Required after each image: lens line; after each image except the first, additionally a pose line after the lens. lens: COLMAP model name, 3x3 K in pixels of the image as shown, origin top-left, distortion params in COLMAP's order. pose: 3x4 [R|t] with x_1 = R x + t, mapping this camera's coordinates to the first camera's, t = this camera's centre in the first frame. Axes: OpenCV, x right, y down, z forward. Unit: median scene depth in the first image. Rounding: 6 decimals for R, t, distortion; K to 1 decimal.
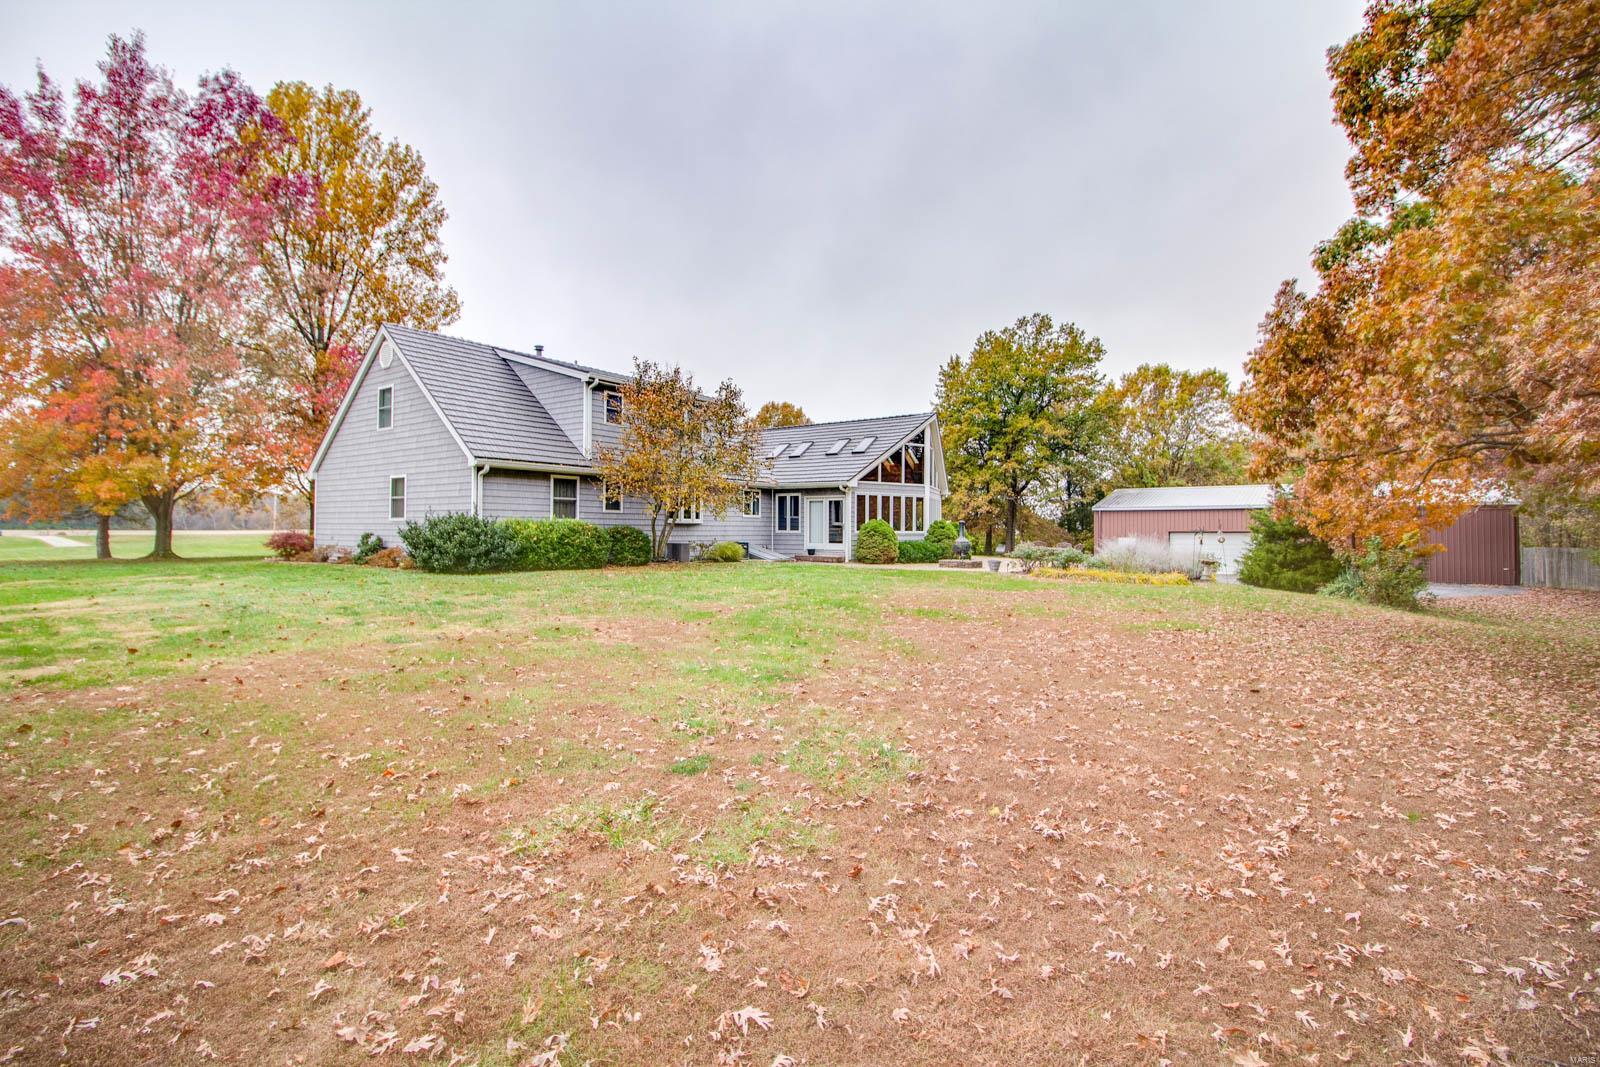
lens RADIAL K [[759.9, 0, 805.2], [0, 759.9, 518.3], [0, 0, 1]] dist [-0.001216, -0.012472]
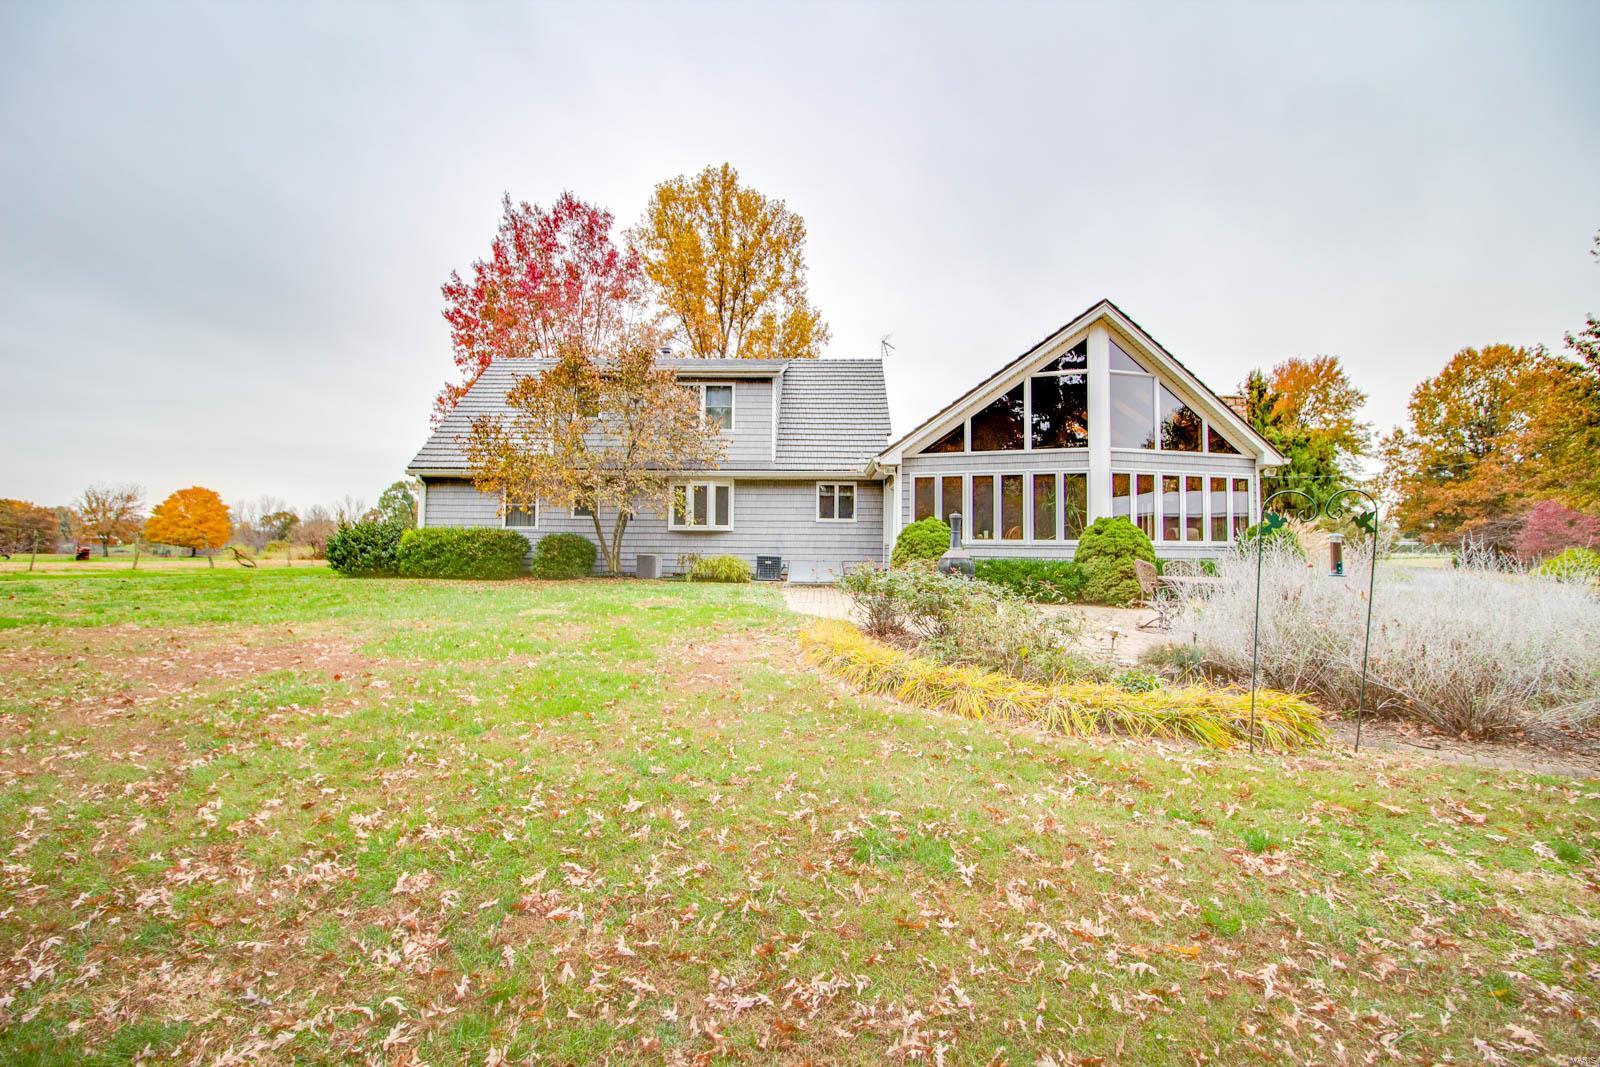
lens RADIAL K [[759.9, 0, 805.2], [0, 759.9, 518.3], [0, 0, 1]] dist [-0.001216, -0.012472]
pose [[0.565230, -0.030700, -0.824362, 0.495790], [0.007307, 0.999454, -0.032210, 0.018392], [0.824901, 0.012183, 0.565146, 0.600740]]
